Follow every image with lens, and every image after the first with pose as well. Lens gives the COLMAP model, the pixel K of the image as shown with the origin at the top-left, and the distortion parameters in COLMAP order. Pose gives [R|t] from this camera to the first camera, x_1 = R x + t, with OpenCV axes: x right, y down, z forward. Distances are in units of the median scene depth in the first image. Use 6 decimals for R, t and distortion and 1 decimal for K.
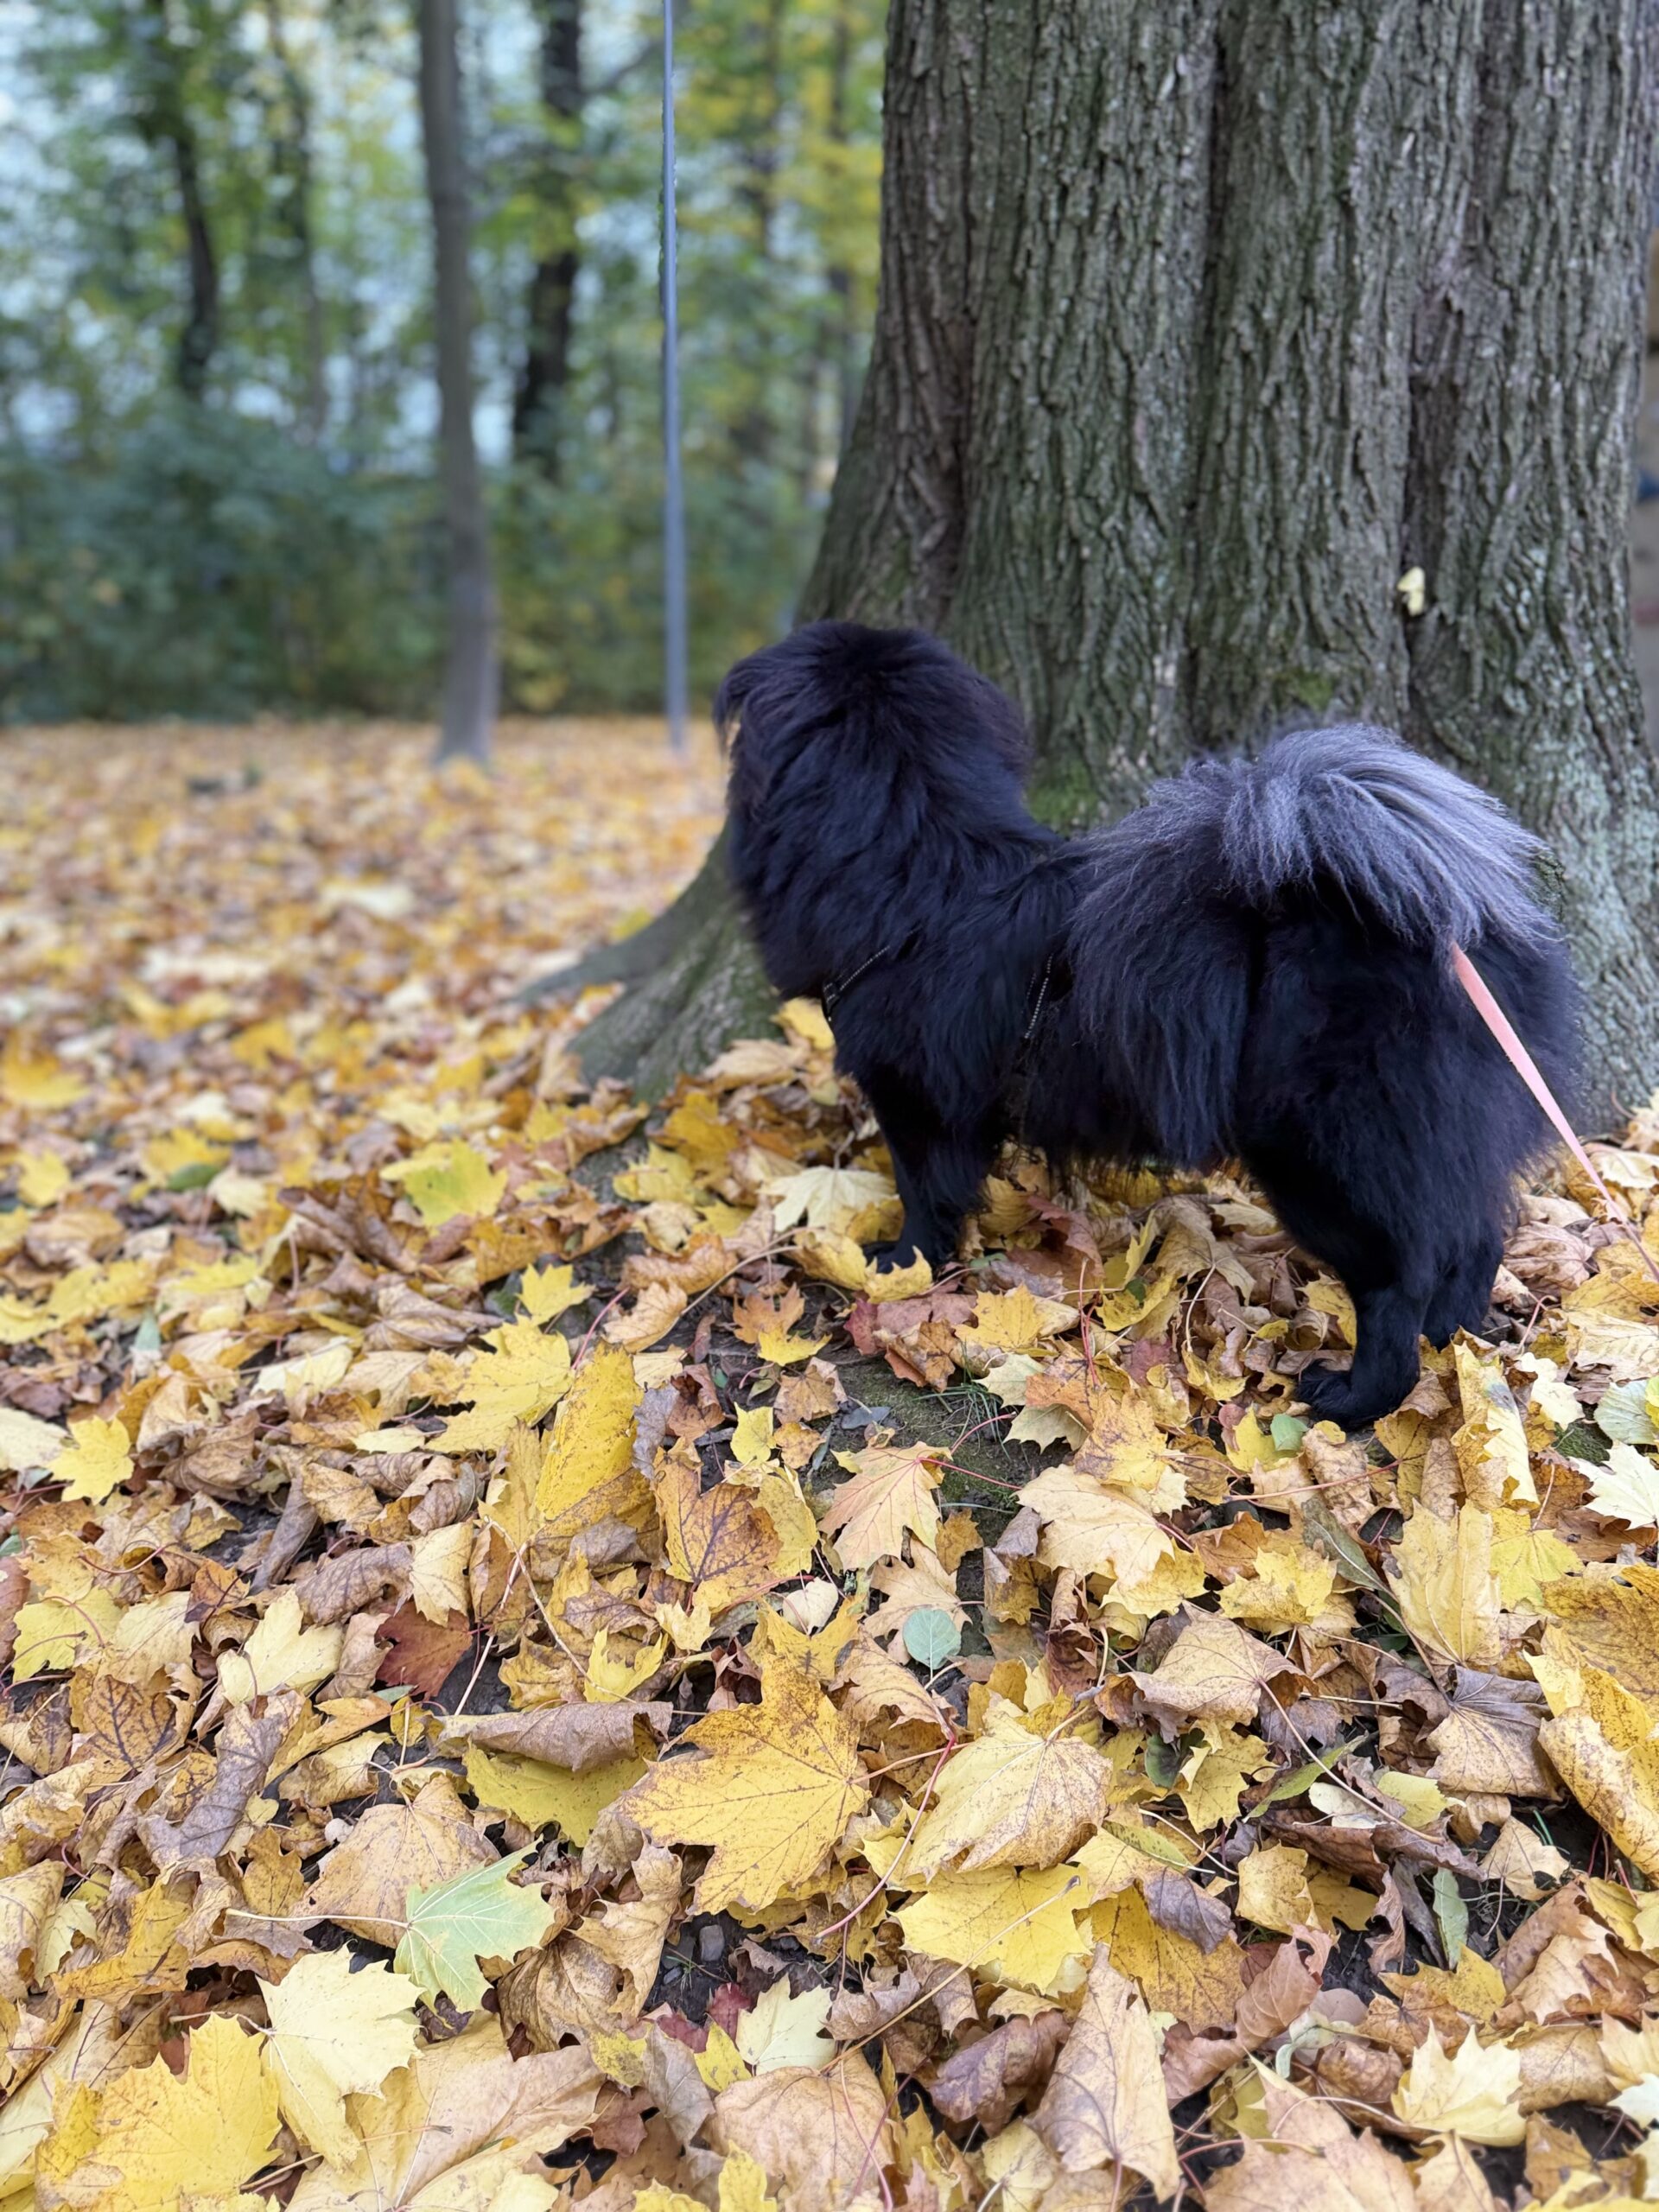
lens RADIAL K [[1547.9, 0, 826.0], [0, 1547.9, 1144.5], [0, 0, 1]] dist [-0.003173, -0.007840]
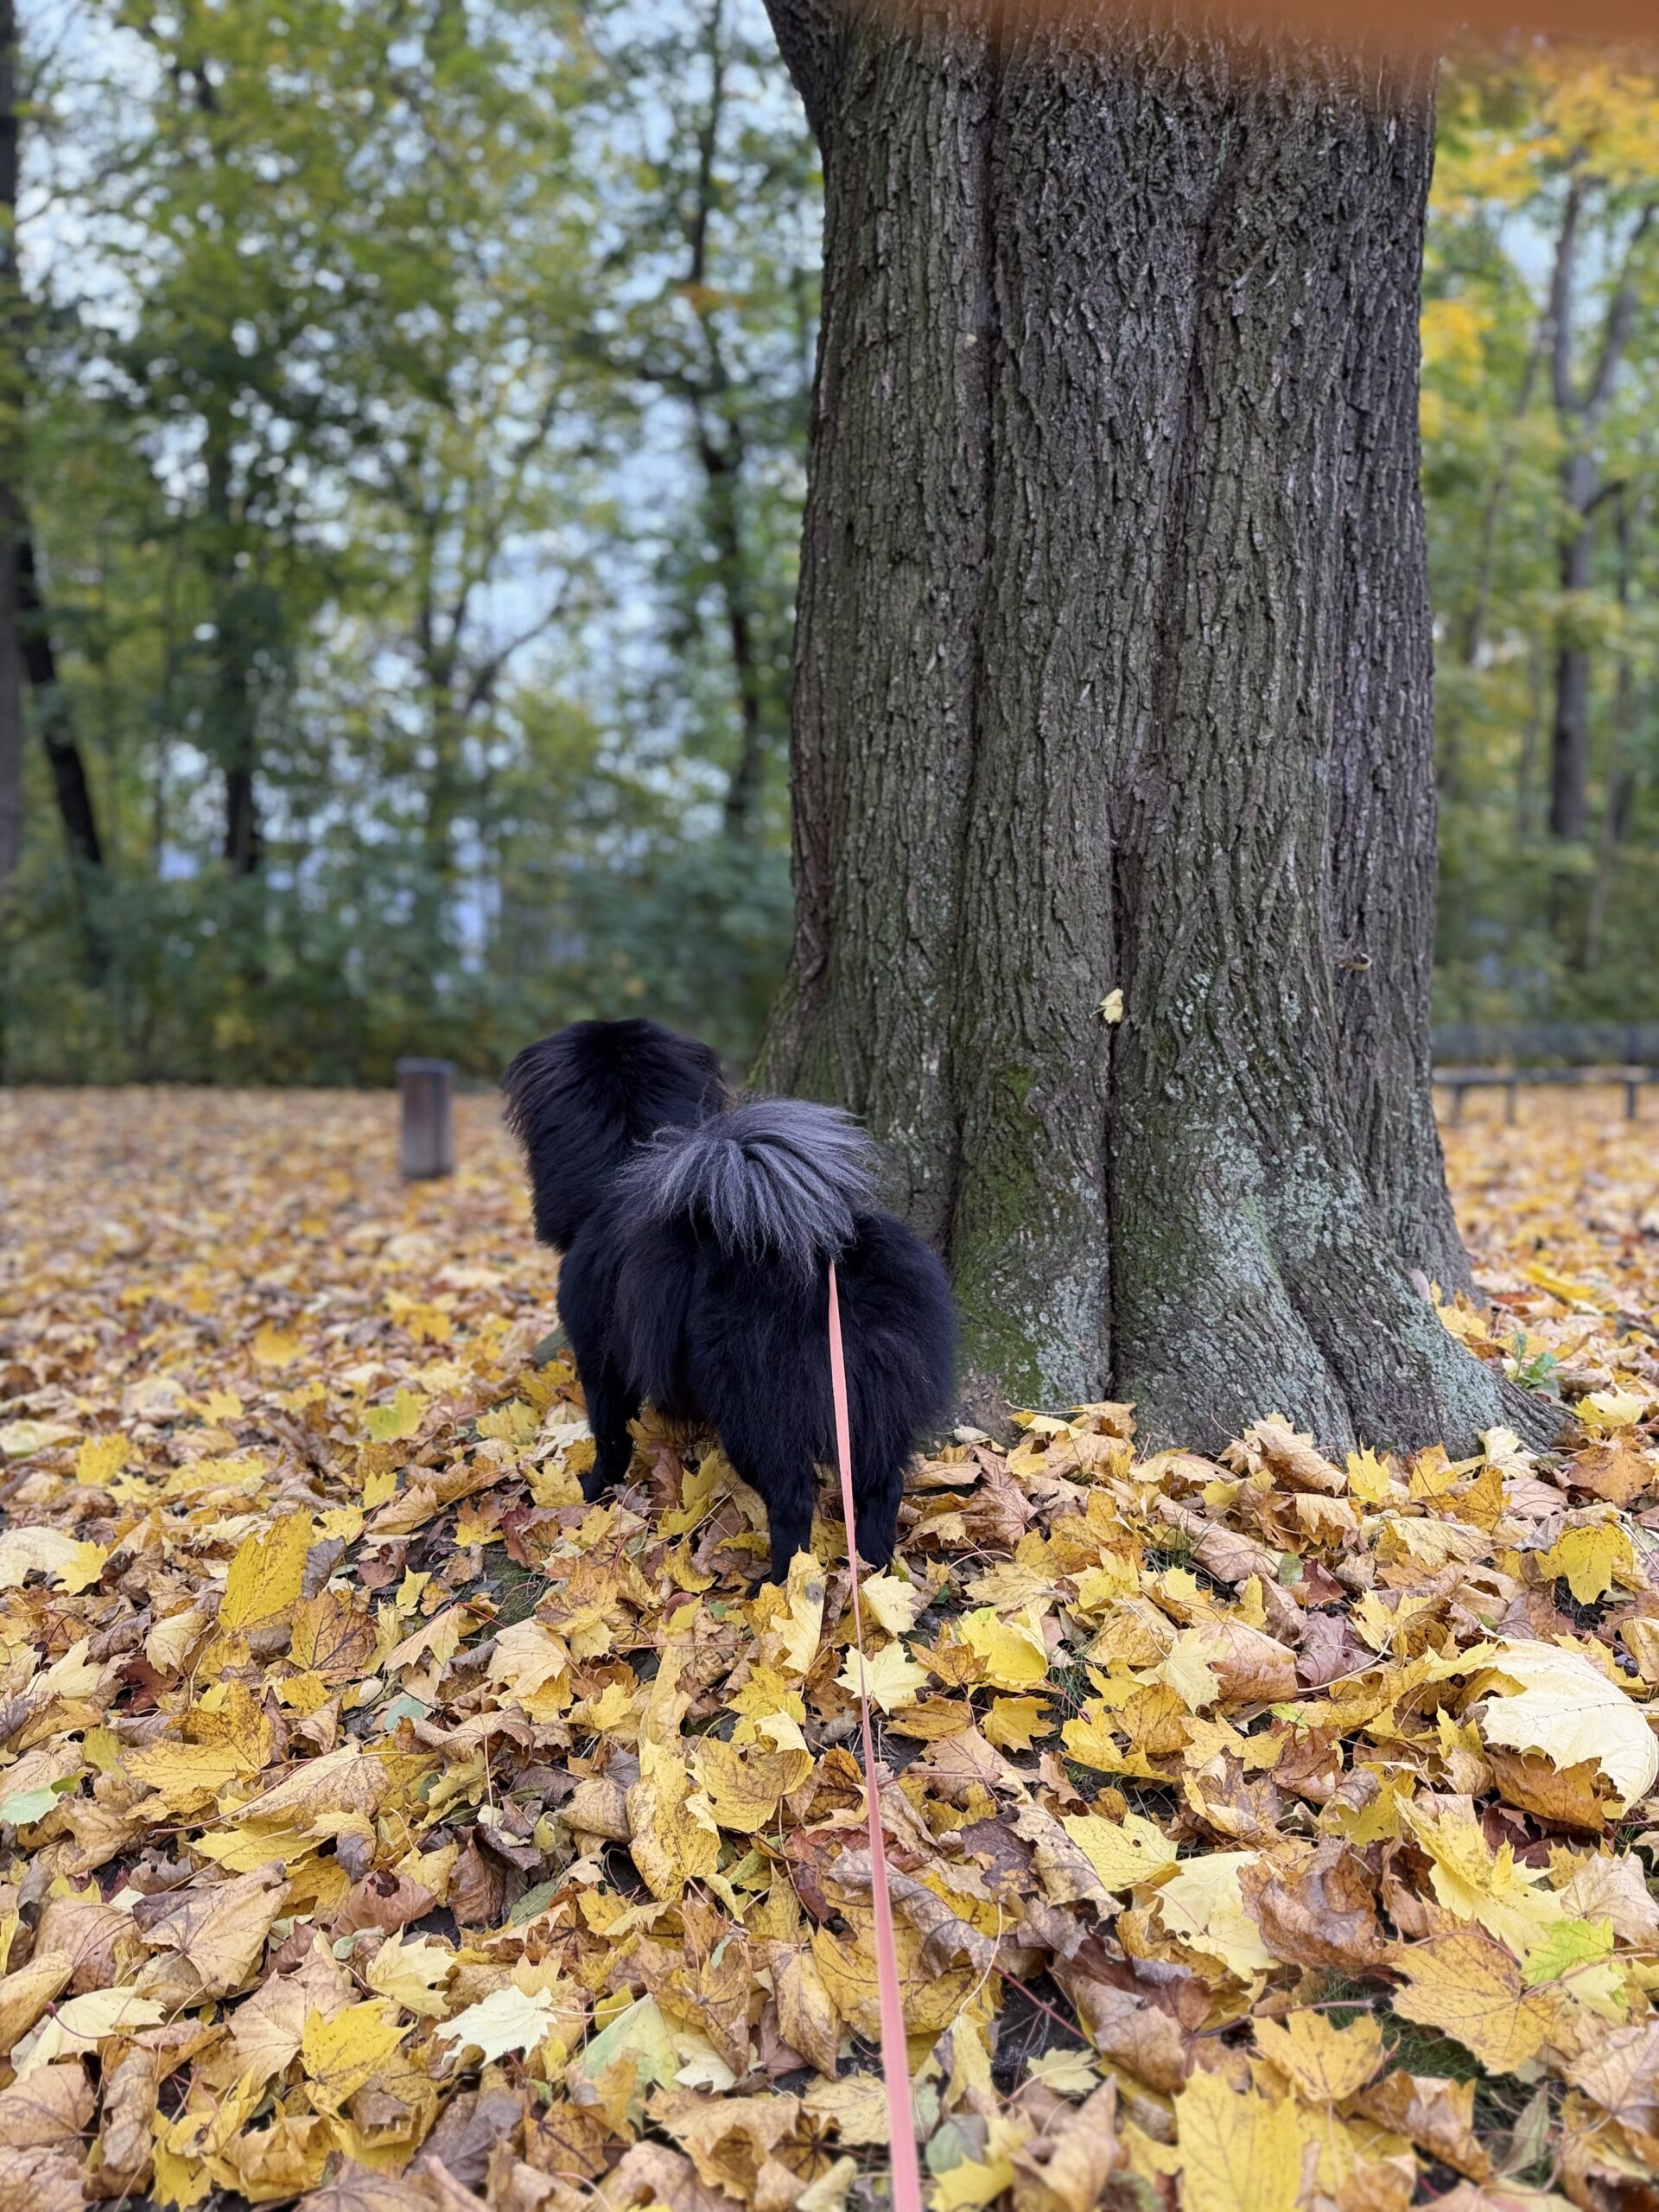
lens RADIAL K [[1539.3, 0, 832.7], [0, 1539.3, 1149.4], [0, 0, 1]] dist [0.045639, -0.069091]
pose [[0.940319, 0.019958, -0.339708, 0.611493], [-0.096335, 0.973054, -0.209490, 0.044316], [0.326373, 0.229713, 0.916904, -0.211621]]
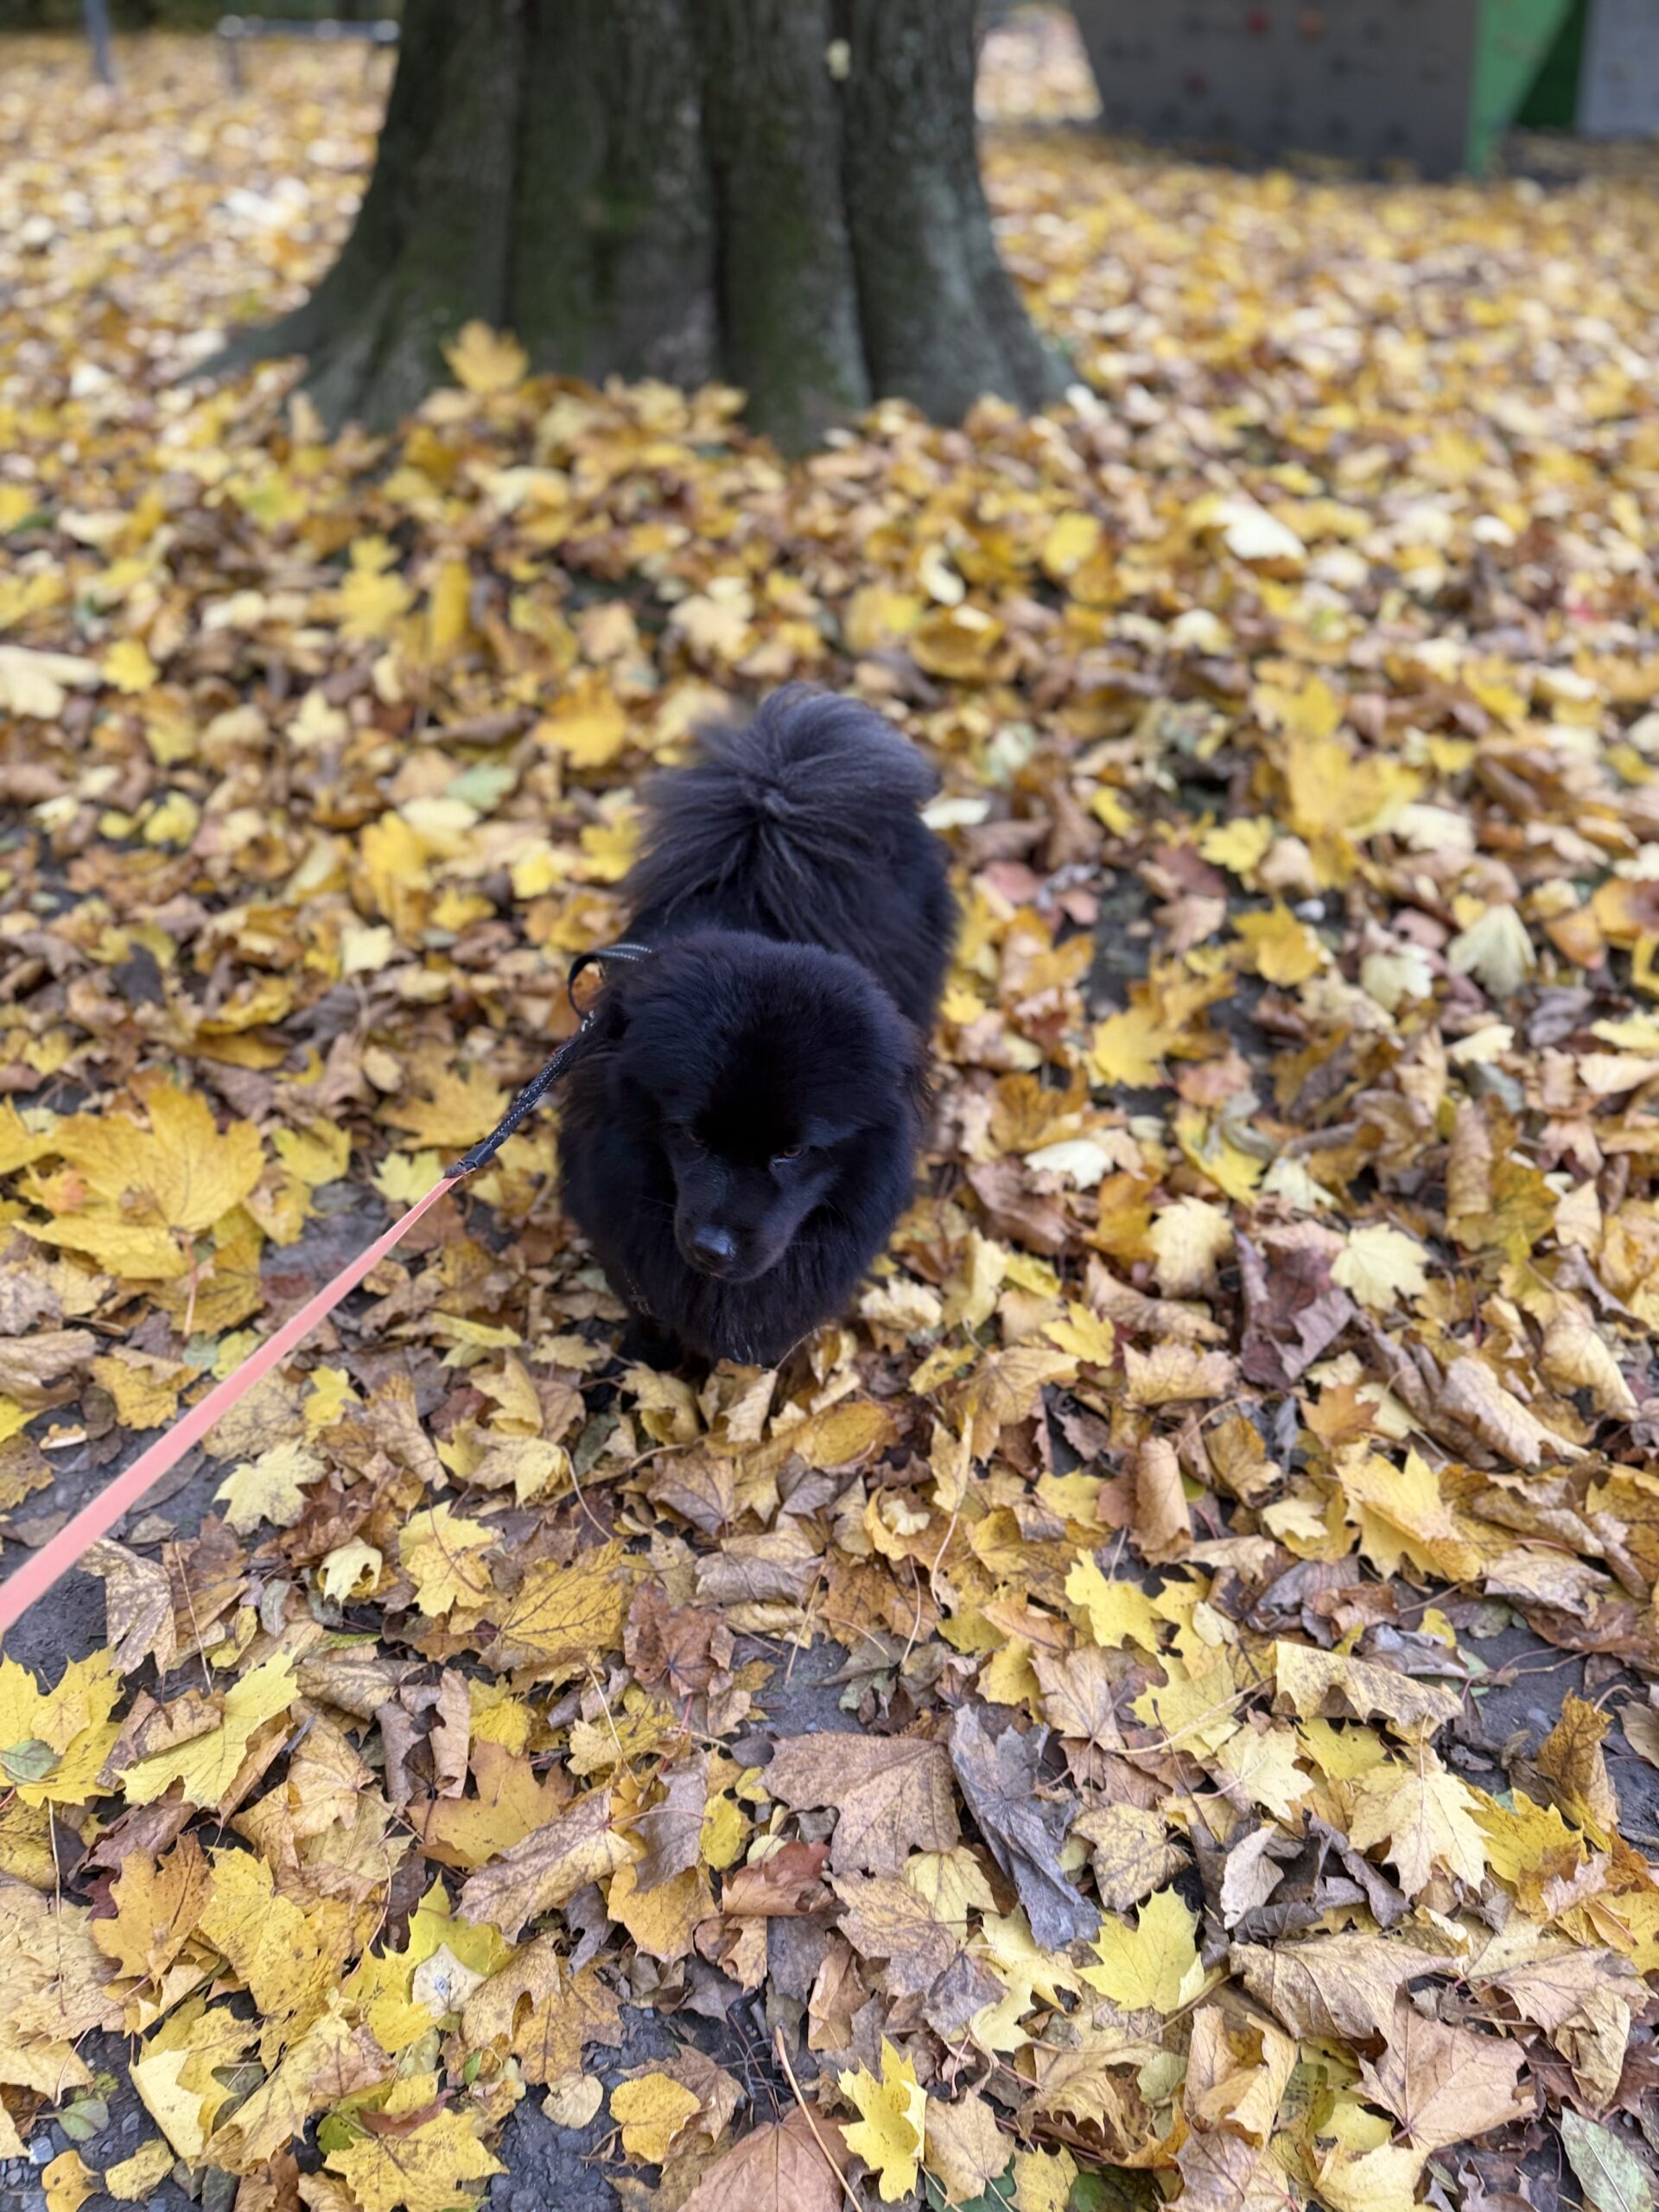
lens RADIAL K [[1551.9, 0, 820.3], [0, 1551.9, 1140.7], [0, 0, 1]] dist [0.033070, -0.059674]
pose [[0.952730, -0.162324, 0.256818, -0.229375], [0.061400, 0.930736, 0.360501, 0.097339], [-0.297548, -0.327692, 0.896707, -0.797587]]
